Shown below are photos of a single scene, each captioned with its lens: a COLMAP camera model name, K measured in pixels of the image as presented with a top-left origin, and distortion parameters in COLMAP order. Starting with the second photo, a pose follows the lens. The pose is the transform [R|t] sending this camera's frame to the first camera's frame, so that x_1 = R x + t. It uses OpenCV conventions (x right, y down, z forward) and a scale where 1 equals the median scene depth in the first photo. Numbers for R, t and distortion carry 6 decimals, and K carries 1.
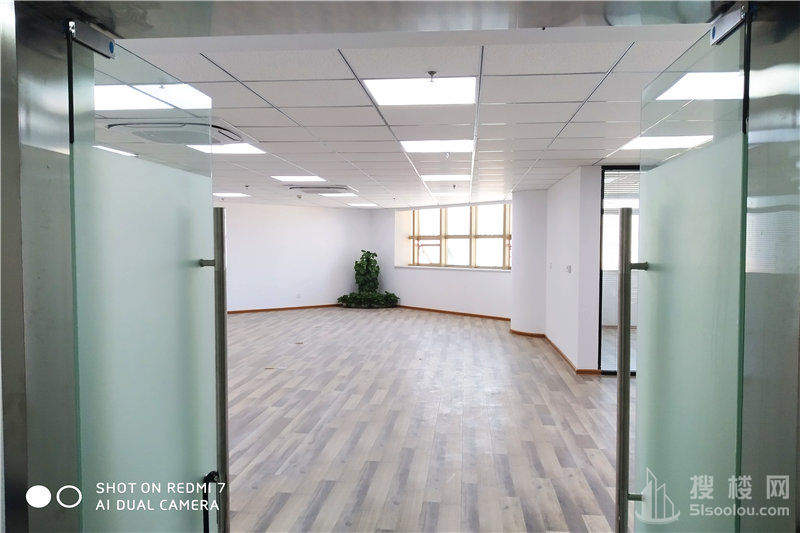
lens RADIAL K [[618.9, 0, 398.3], [0, 618.9, 275.1], [0, 0, 1]] dist [0.060970, -0.105335]
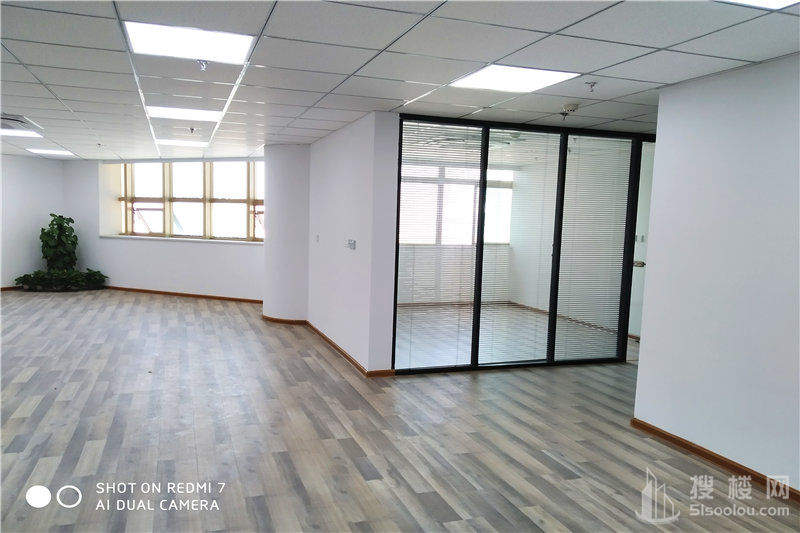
lens RADIAL K [[622.8, 0, 399.1], [0, 622.8, 277.7], [0, 0, 1]] dist [0.056456, -0.103881]
pose [[0.901835, -0.020596, 0.431589, -0.010107], [-0.003201, 0.998517, 0.054340, -0.007012], [-0.432069, -0.050387, 0.900432, 0.165218]]
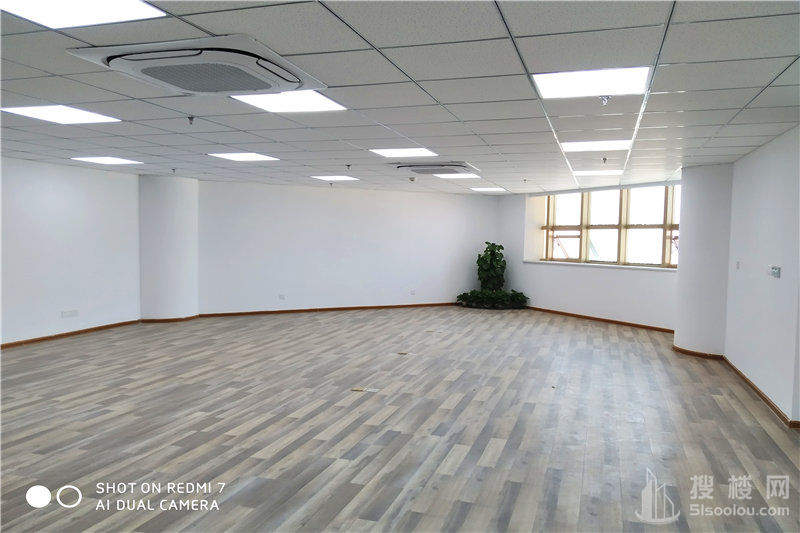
lens RADIAL K [[618.9, 0, 398.3], [0, 618.9, 275.1], [0, 0, 1]] dist [0.060970, -0.105335]
pose [[0.978105, 0.023003, -0.206837, 0.002672], [-0.020029, 0.999664, 0.016464, -0.006535], [0.207147, -0.011961, 0.978237, 0.148437]]
